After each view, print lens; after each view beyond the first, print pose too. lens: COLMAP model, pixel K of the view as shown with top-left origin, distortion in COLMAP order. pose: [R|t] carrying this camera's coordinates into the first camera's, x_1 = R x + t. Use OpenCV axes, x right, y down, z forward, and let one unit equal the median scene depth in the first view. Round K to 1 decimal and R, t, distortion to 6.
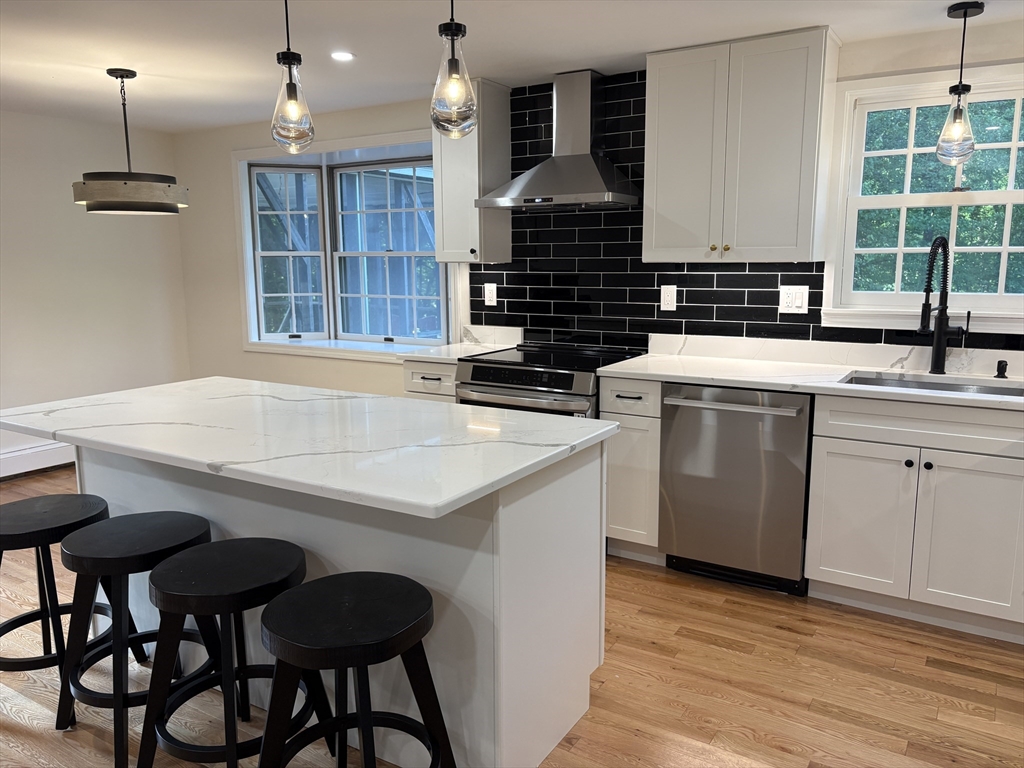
lens RADIAL K [[784.4, 0, 510.8], [0, 784.4, 388.0], [0, 0, 1]] dist [0.038943, -0.052955]
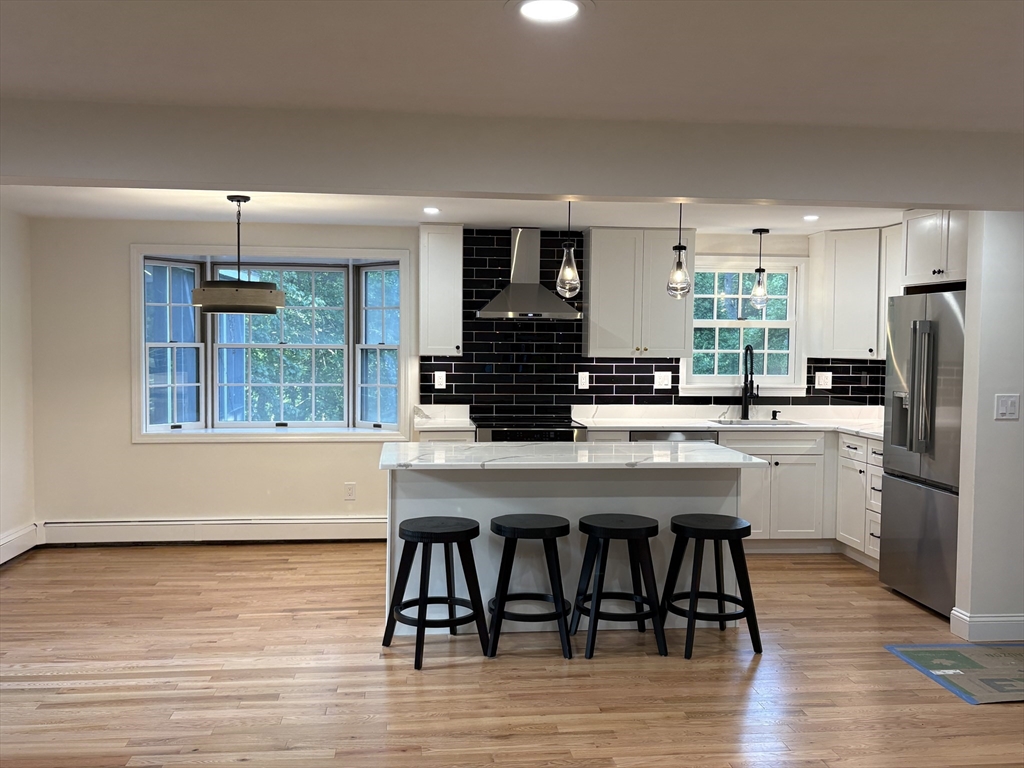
lens RADIAL K [[984.0, 0, 517.5], [0, 984.0, 390.5], [0, 0, 1]] dist [0.100453, 0.000000]
pose [[0.790292, -0.015610, 0.612531, -1.106150], [0.087565, 0.992292, -0.087689, 0.060208], [-0.606441, 0.122936, 0.785567, -0.409199]]
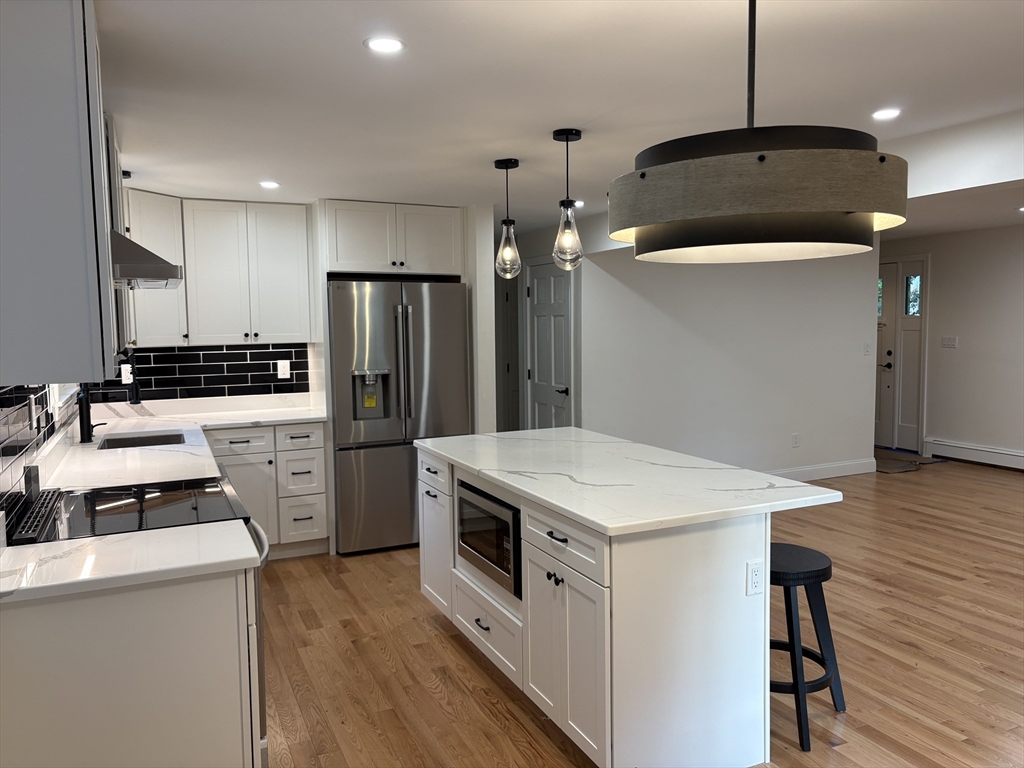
lens RADIAL K [[784.4, 0, 515.5], [0, 784.4, 378.5], [0, 0, 1]] dist [0.038943, -0.052955]
pose [[-0.838999, -0.020220, 0.543758, -0.613087], [0.110938, 0.971963, 0.207316, -0.264432], [-0.532704, 0.234262, -0.813233, 1.447880]]
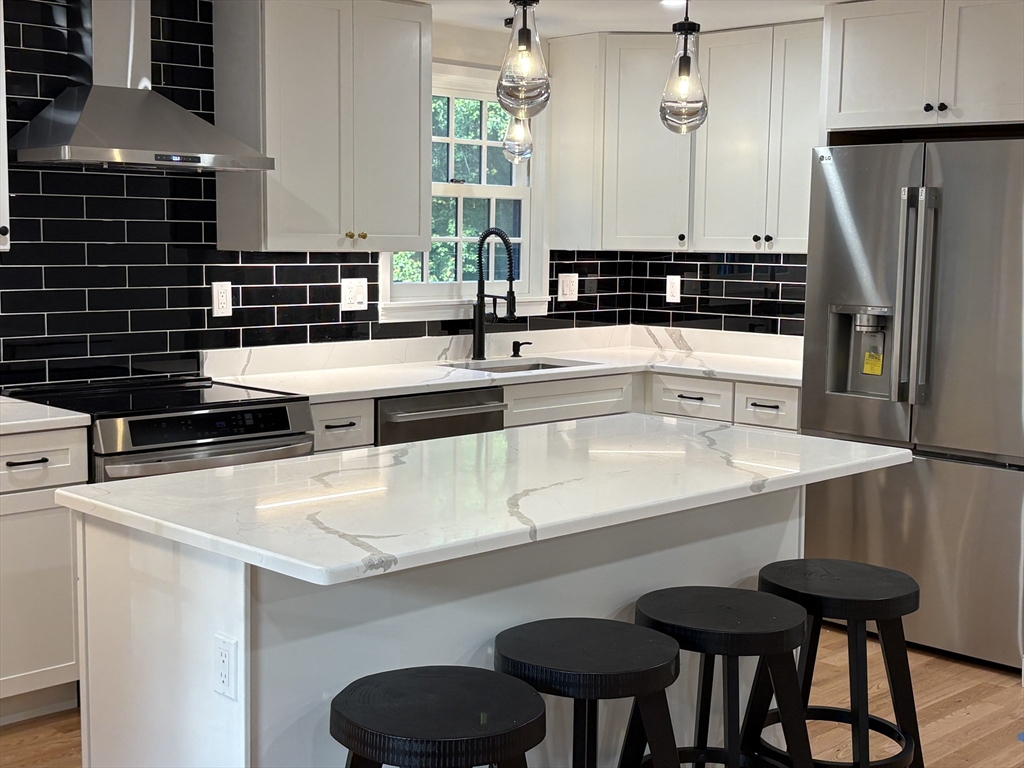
lens RADIAL K [[1374.2, 0, 513.6], [0, 1374.2, 387.0], [0, 0, 1]] dist [0.126246, 0.000000]
pose [[0.235847, -0.099565, 0.966676, -1.043945], [0.148811, 0.986706, 0.065322, -0.082991], [-0.960329, 0.128446, 0.247528, 0.463521]]
